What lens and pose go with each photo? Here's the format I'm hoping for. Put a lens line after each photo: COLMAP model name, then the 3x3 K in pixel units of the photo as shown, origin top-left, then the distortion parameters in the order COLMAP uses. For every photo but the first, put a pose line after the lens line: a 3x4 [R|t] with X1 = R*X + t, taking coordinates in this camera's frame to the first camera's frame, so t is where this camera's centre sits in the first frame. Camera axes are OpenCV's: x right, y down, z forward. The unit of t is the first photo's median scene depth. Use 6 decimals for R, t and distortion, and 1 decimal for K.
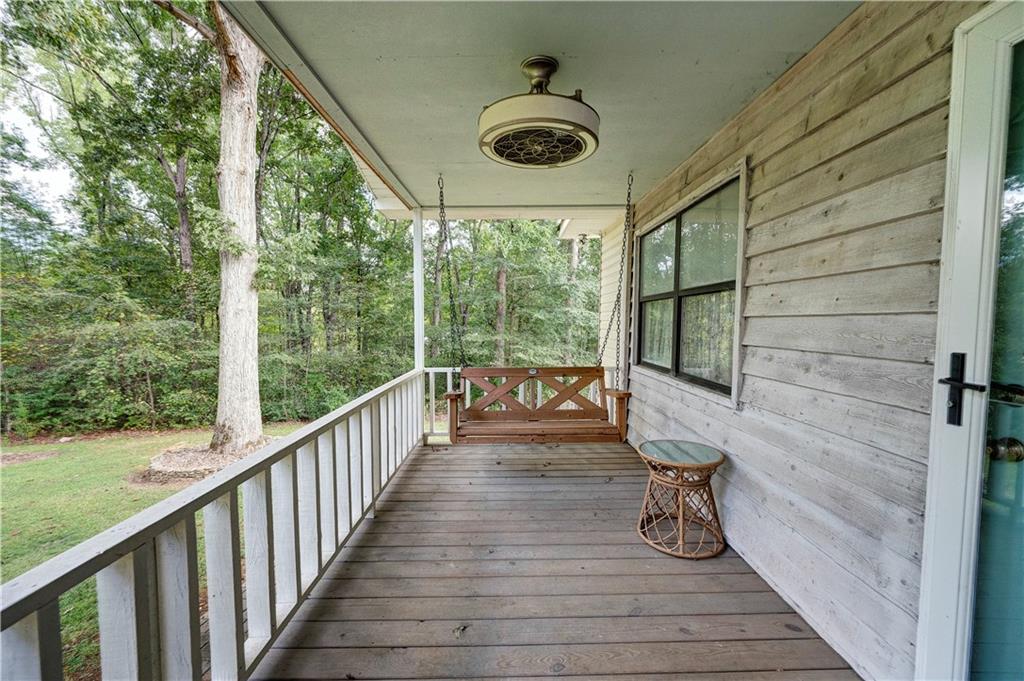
lens RADIAL K [[405.7, 0, 515.7], [0, 405.7, 342.1], [0, 0, 1]] dist [-0.002621, 0.000123]
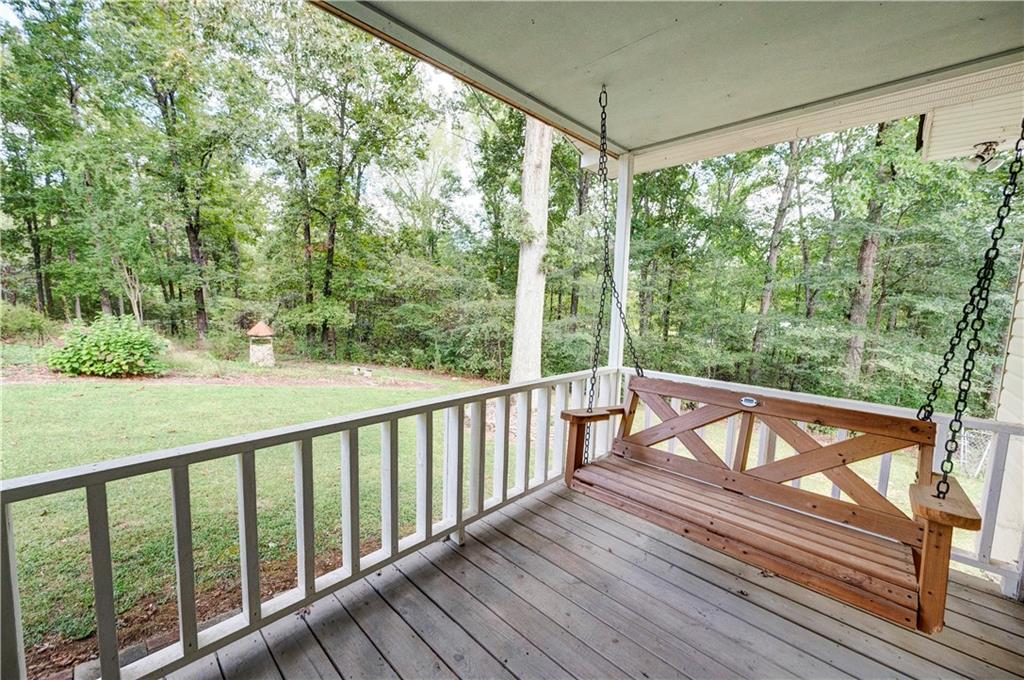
lens RADIAL K [[405.7, 0, 509.6], [0, 405.7, 337.6], [0, 0, 1]] dist [-0.002621, 0.000123]
pose [[0.705277, 0.089673, -0.703238, 0.082593], [-0.070441, 0.995923, 0.056350, -0.009930], [0.705424, 0.009794, 0.708718, 0.161233]]
